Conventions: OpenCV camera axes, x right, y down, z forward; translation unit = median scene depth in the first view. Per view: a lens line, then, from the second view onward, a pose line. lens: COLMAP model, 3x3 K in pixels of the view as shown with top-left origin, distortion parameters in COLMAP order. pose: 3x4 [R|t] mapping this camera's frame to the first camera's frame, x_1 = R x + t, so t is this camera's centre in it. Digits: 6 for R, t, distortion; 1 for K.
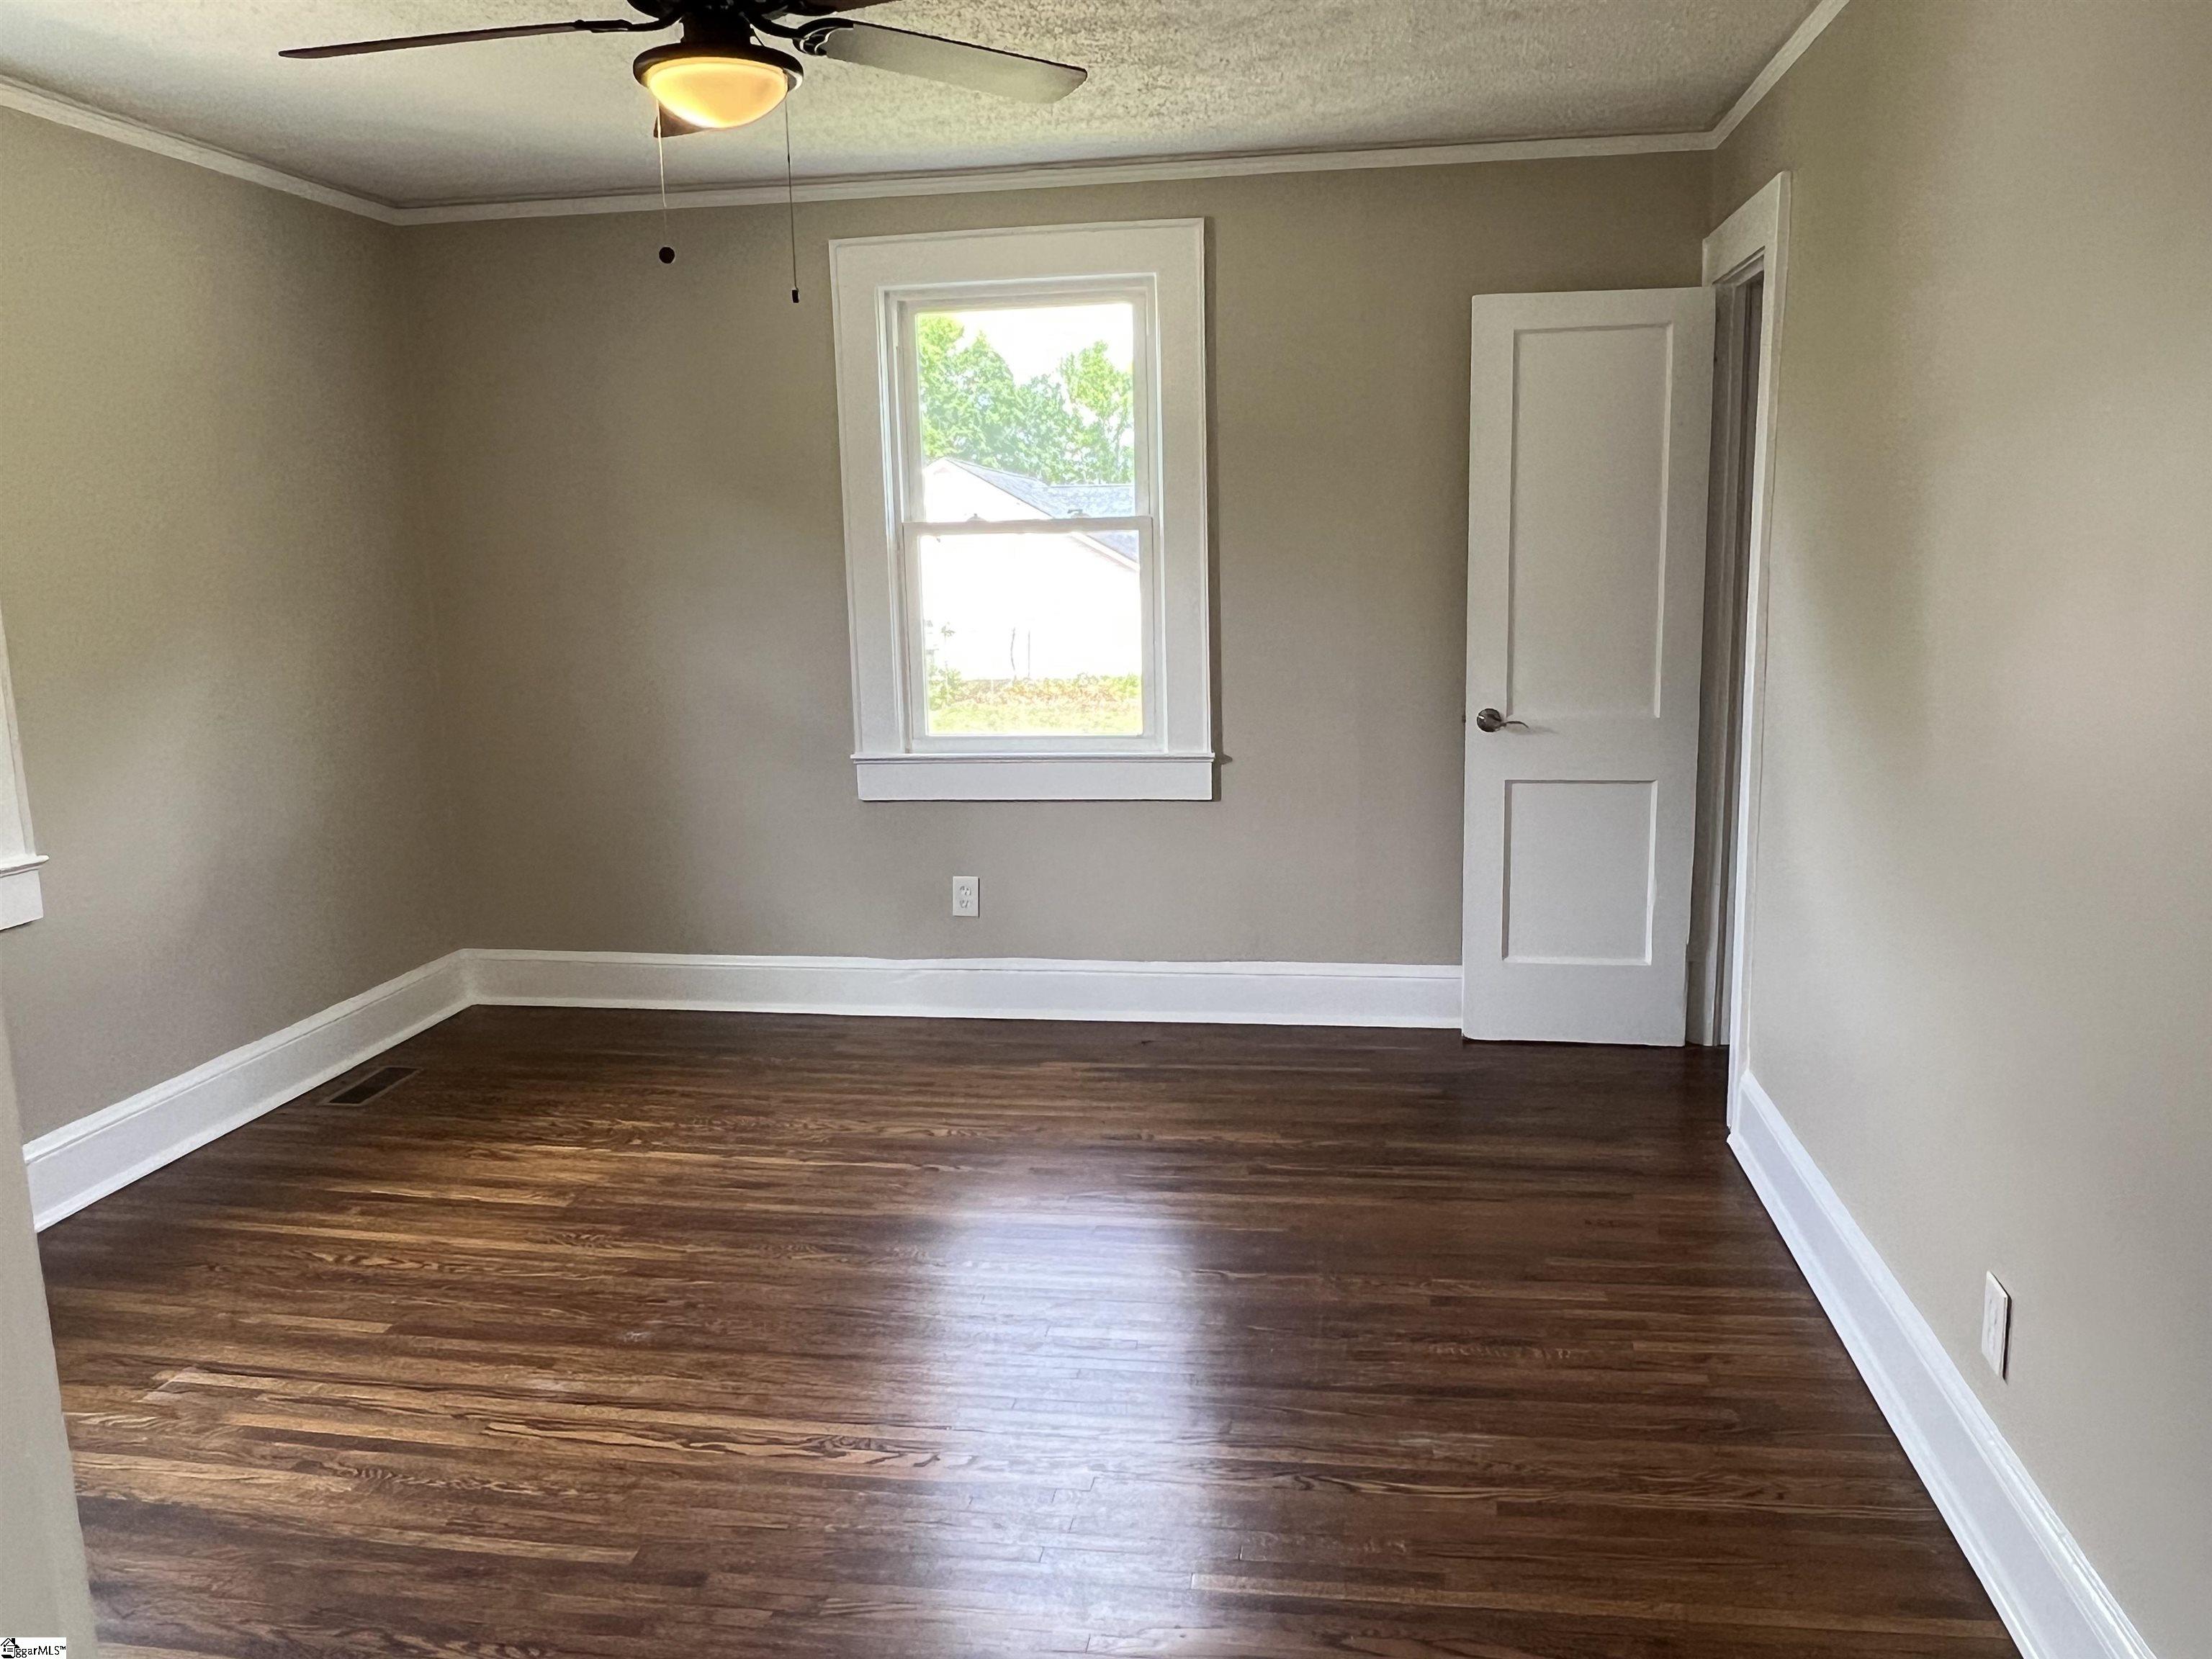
lens RADIAL K [[1672.7, 0, 1106.0], [0, 1672.7, 829.5], [0, 0, 1]] dist [-0.002945, -0.007364]
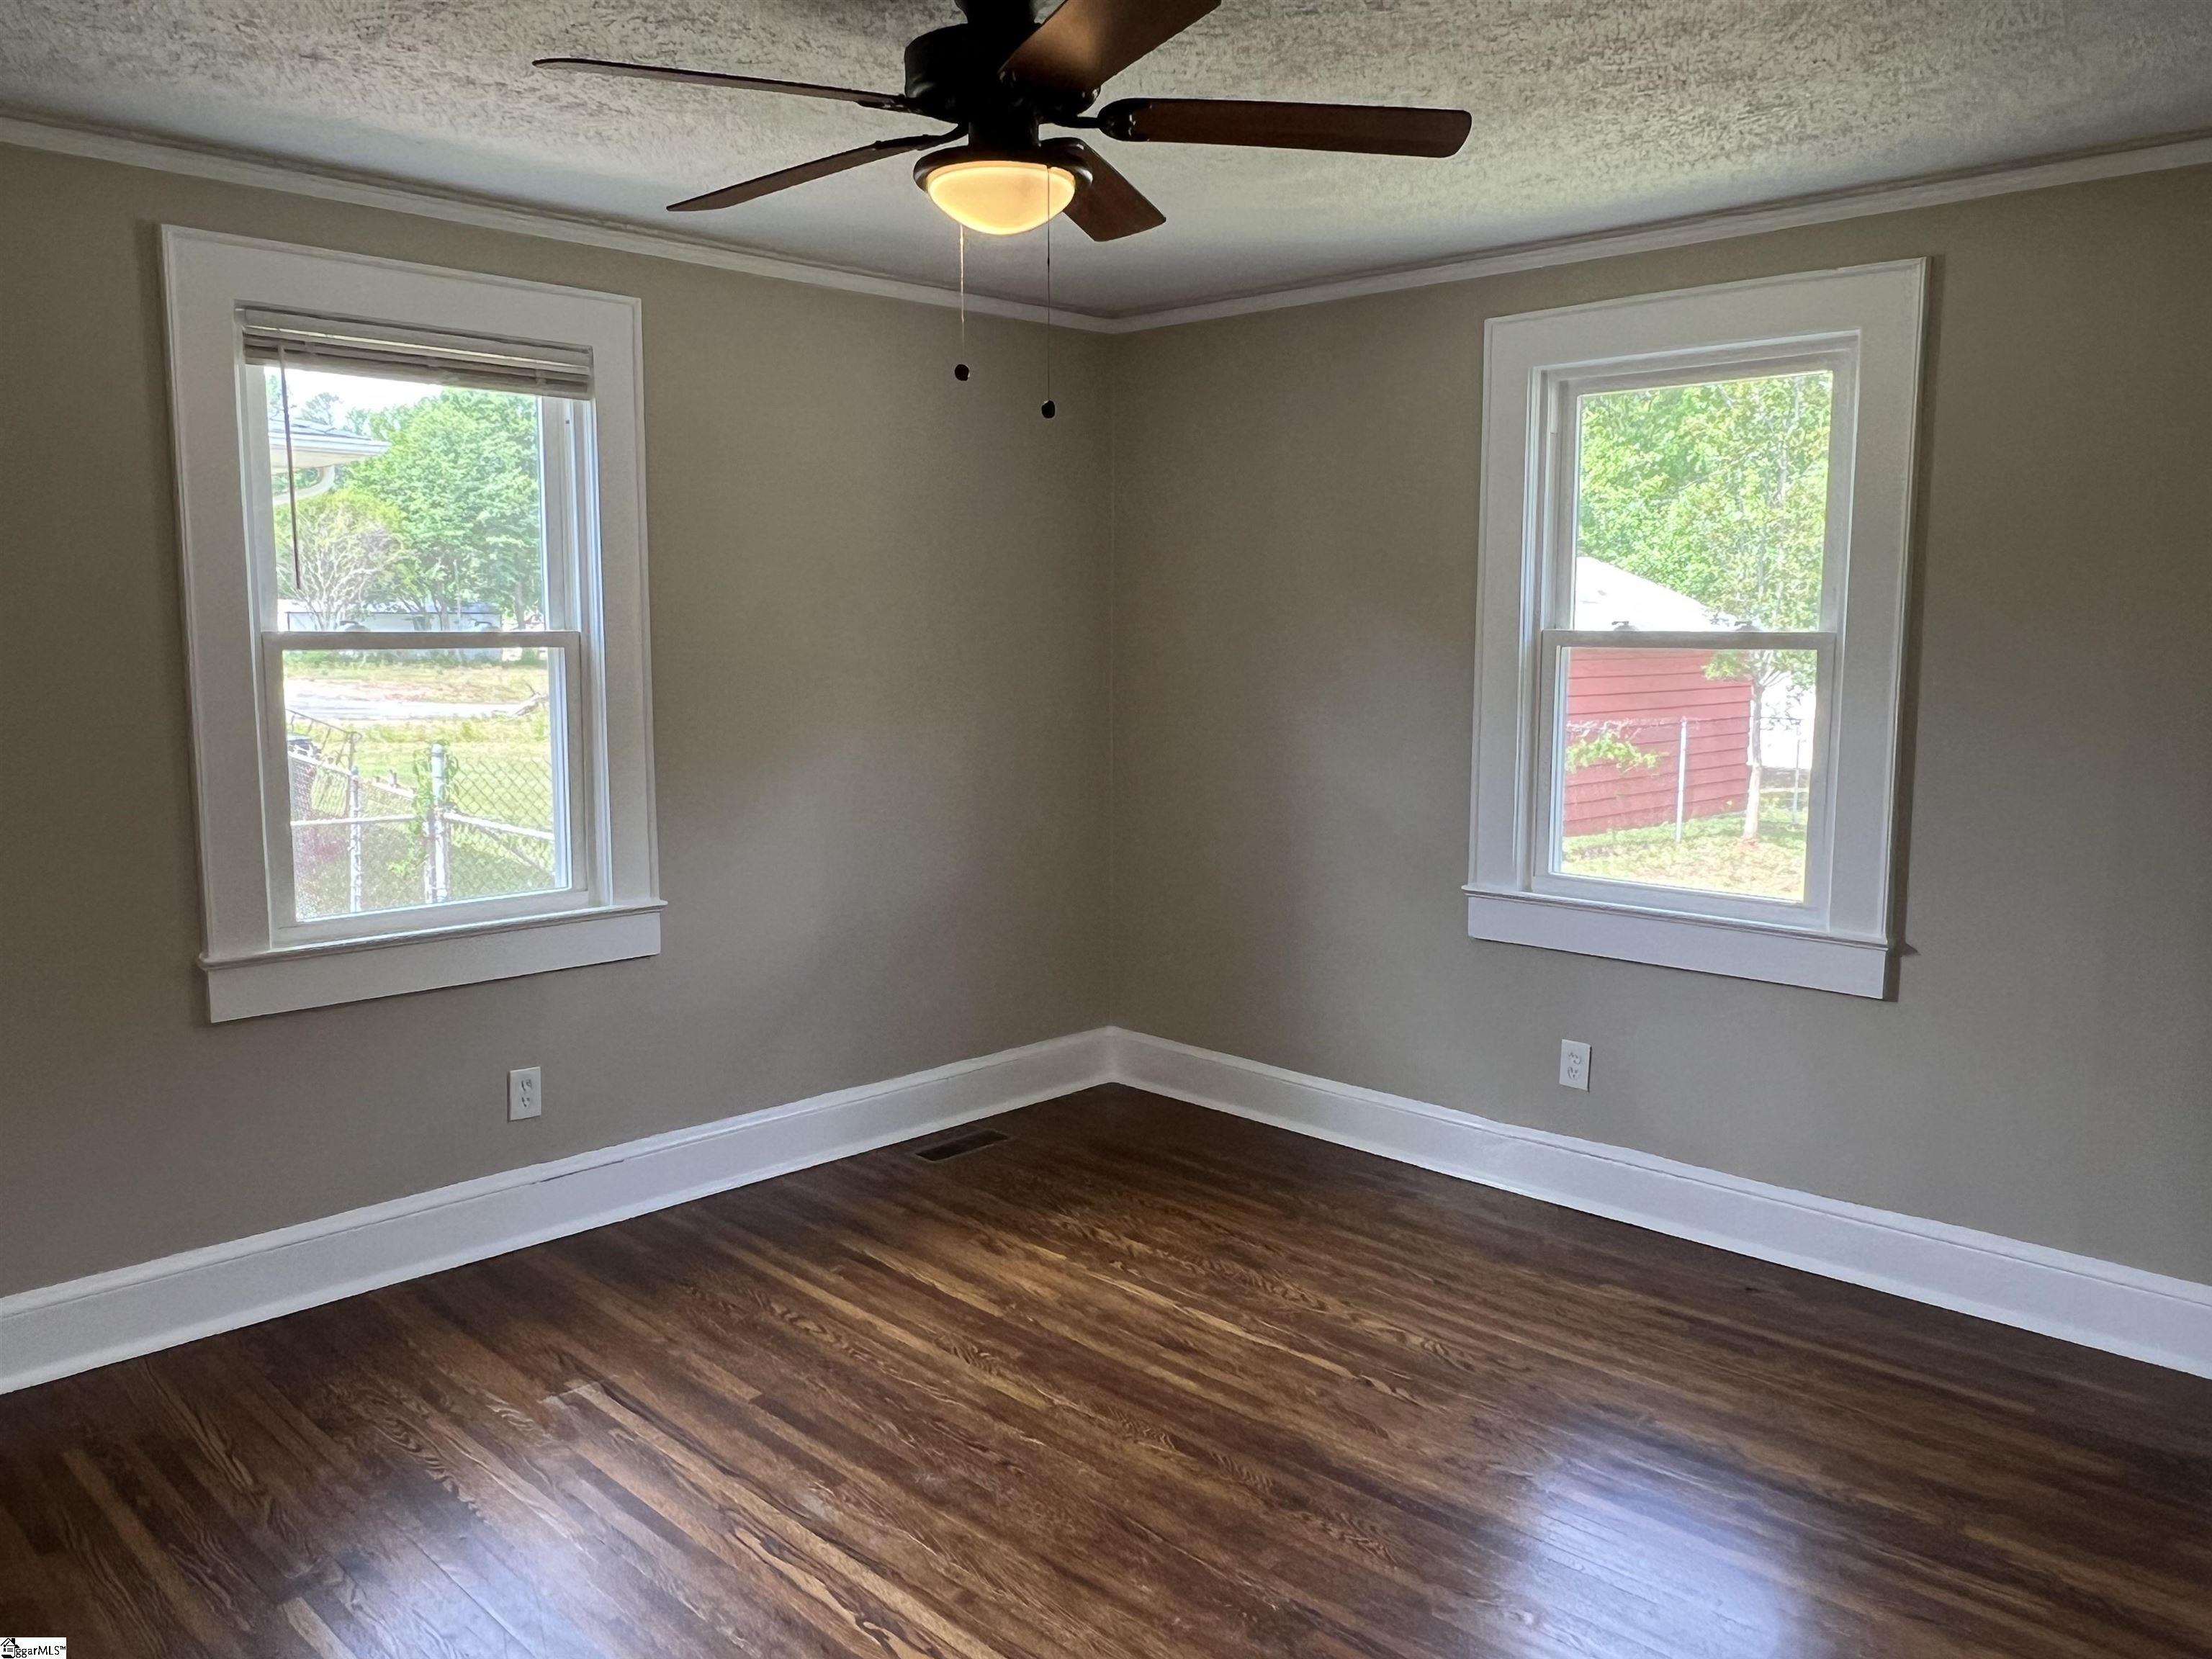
lens RADIAL K [[1672.7, 0, 1106.0], [0, 1672.7, 829.5], [0, 0, 1]] dist [-0.002945, -0.007364]
pose [[0.816056, 0.099219, -0.569393, 0.239123], [-0.120919, 0.992662, -0.000326, -0.061769], [0.565182, 0.069116, 0.822066, 0.184622]]
